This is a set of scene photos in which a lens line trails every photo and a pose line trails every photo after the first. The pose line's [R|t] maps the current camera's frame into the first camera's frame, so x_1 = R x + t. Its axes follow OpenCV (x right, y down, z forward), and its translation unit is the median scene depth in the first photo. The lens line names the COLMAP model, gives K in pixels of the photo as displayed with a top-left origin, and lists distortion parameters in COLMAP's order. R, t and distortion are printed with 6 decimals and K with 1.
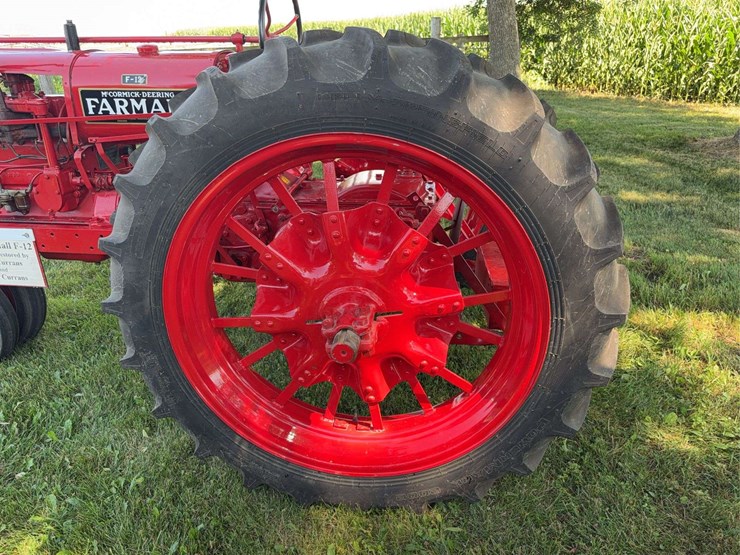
lens RADIAL K [[518.4, 0, 370.0], [0, 518.4, 277.5], [0, 0, 1]] dist [0.077653, -0.108782]
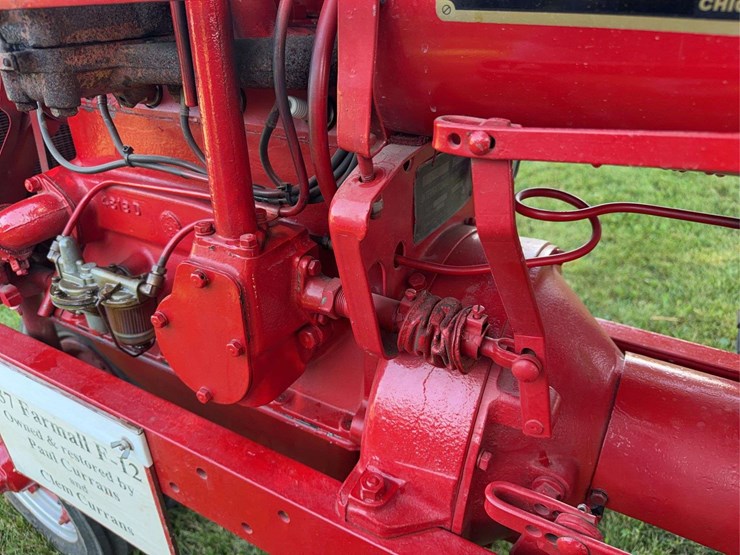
lens RADIAL K [[524.5, 0, 370.0], [0, 524.5, 277.5], [0, 0, 1]] dist [0.065397, -0.124397]
pose [[0.922902, 0.190070, -0.334851, -0.504278], [-0.159929, 0.980328, 0.115670, -0.239134], [0.350249, -0.053200, 0.935145, 0.866682]]
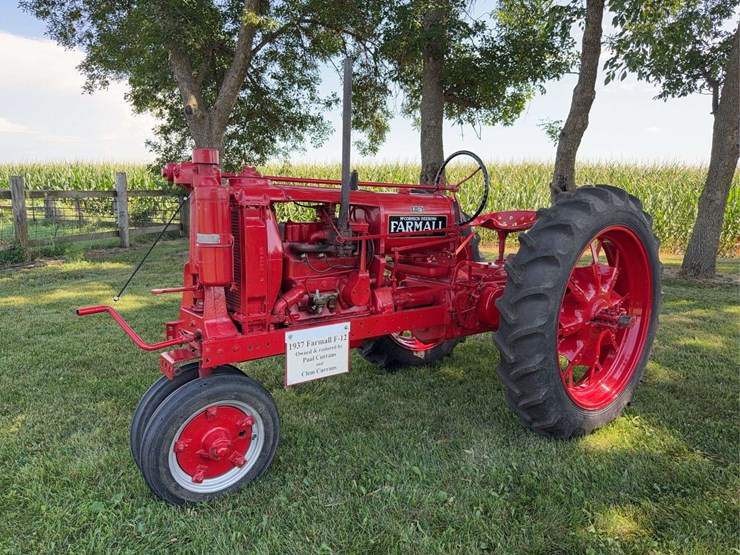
lens RADIAL K [[518.4, 0, 370.0], [0, 518.4, 277.5], [0, 0, 1]] dist [0.077653, -0.108782]
pose [[0.707963, -0.080696, 0.701624, -1.598156], [0.267919, 0.949879, -0.161090, 0.020313], [-0.653459, 0.302024, 0.694099, 0.092169]]
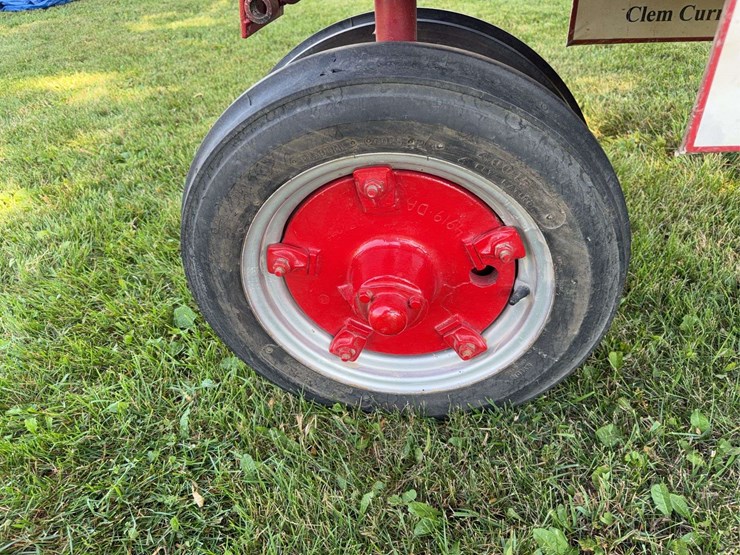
lens RADIAL K [[524.5, 0, 370.0], [0, 524.5, 277.5], [0, 0, 1]] dist [0.065397, -0.124397]
pose [[0.998527, -0.054251, 0.001099, -1.047090], [0.053073, 0.980667, 0.188349, 0.018234], [-0.011296, -0.188013, 0.982102, 0.901376]]
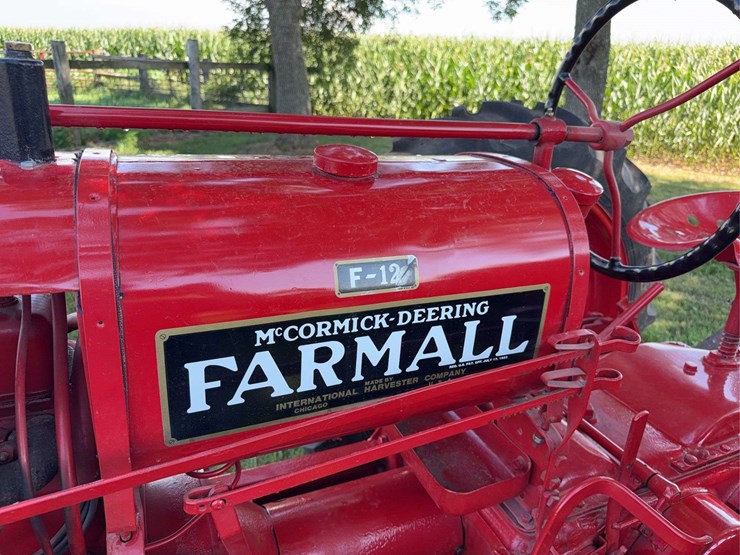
lens RADIAL K [[524.5, 0, 370.0], [0, 524.5, 277.5], [0, 0, 1]] dist [0.065397, -0.124397]
pose [[0.862961, -0.126670, 0.489135, -0.583158], [0.144907, 0.989445, 0.000581, -0.368790], [-0.484046, 0.070377, 0.872208, 0.732583]]
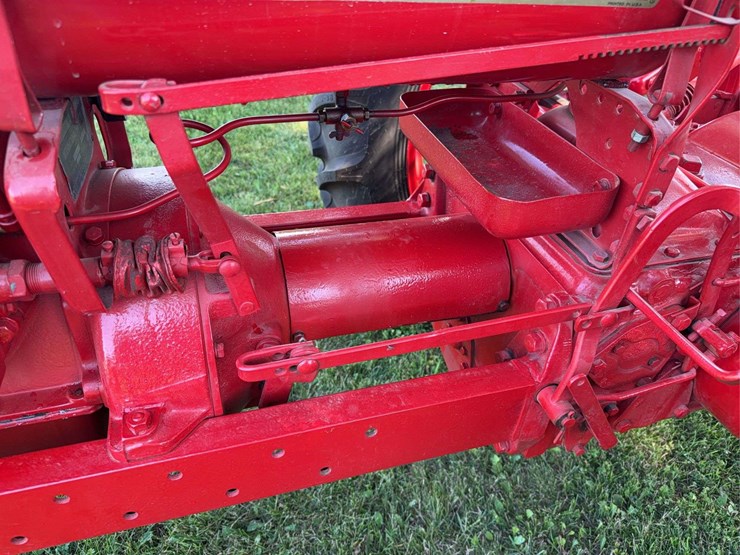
lens RADIAL K [[524.5, 0, 370.0], [0, 524.5, 277.5], [0, 0, 1]] dist [0.065397, -0.124397]
pose [[0.916186, -0.187331, 0.354273, -0.539074], [0.099606, 0.962725, 0.251476, -0.244139], [-0.388177, -0.195111, 0.900694, 0.814692]]
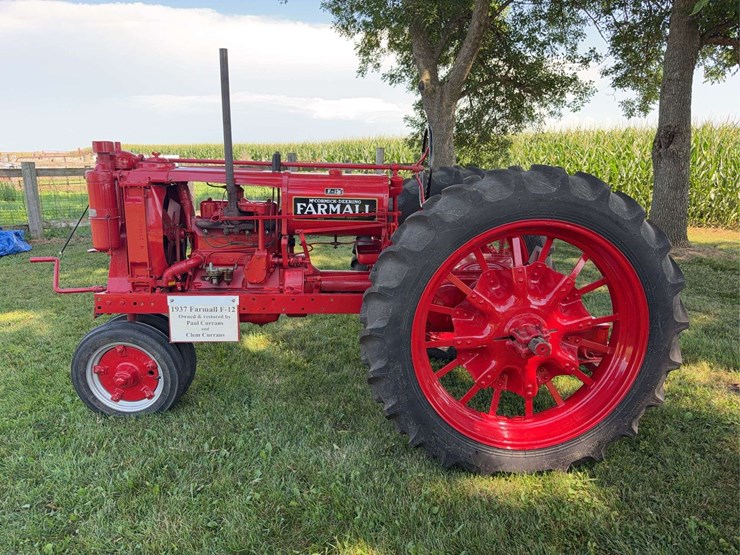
lens RADIAL K [[518.4, 0, 370.0], [0, 518.4, 277.5], [0, 0, 1]] dist [0.077653, -0.108782]
pose [[0.985003, -0.011278, 0.172168, -0.591870], [0.046607, 0.978157, -0.202573, 0.159291], [-0.166123, 0.207559, 0.964014, -0.374028]]
